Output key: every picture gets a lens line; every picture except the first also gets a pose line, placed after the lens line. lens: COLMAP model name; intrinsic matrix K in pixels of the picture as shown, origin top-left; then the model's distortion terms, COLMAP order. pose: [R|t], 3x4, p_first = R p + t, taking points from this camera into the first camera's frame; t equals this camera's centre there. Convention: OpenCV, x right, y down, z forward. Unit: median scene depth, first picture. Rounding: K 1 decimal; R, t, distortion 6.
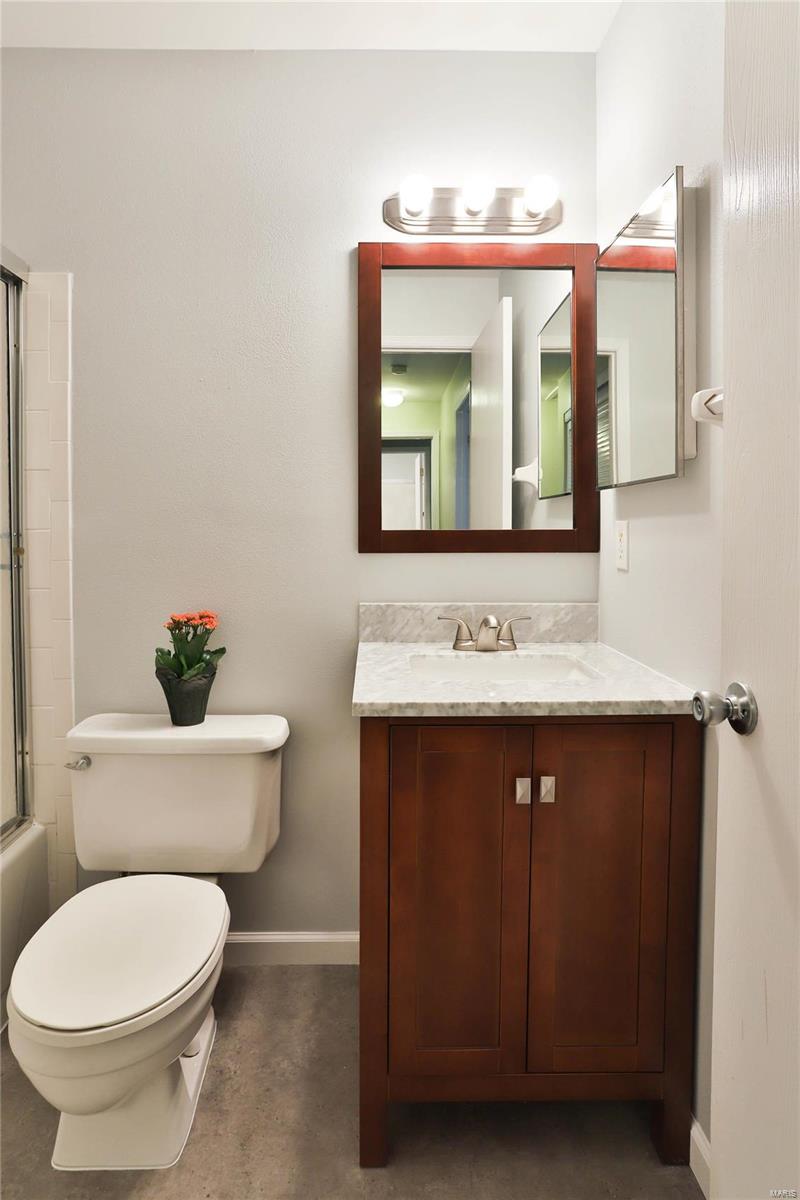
lens RADIAL K [[640.9, 0, 354.7], [0, 640.9, 541.6], [0, 0, 1]] dist [-0.056864, 0.038613]
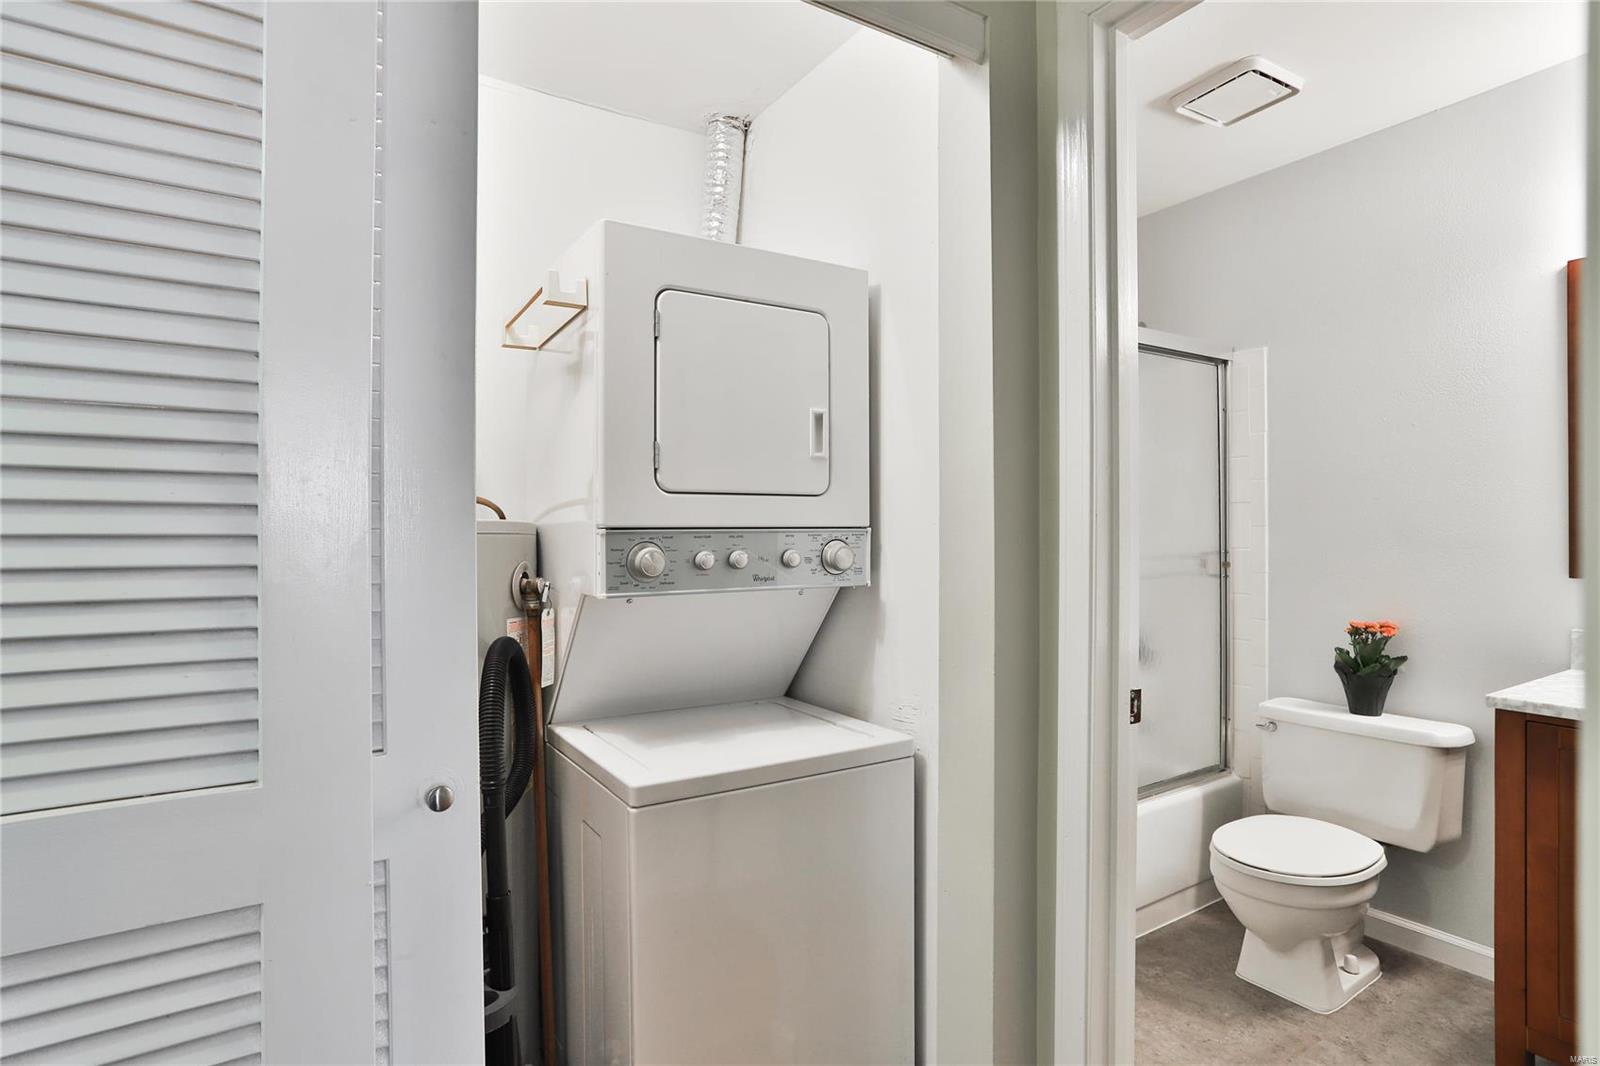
lens RADIAL K [[812.3, 0, 797.8], [0, 812.3, 537.6], [0, 0, 1]] dist [-0.027619, 0.000098]
pose [[0.557606, 0.003840, -0.830097, 0.386377], [-0.011174, 0.999933, -0.002880, -0.027963], [0.830031, 0.010881, 0.557611, -0.716674]]
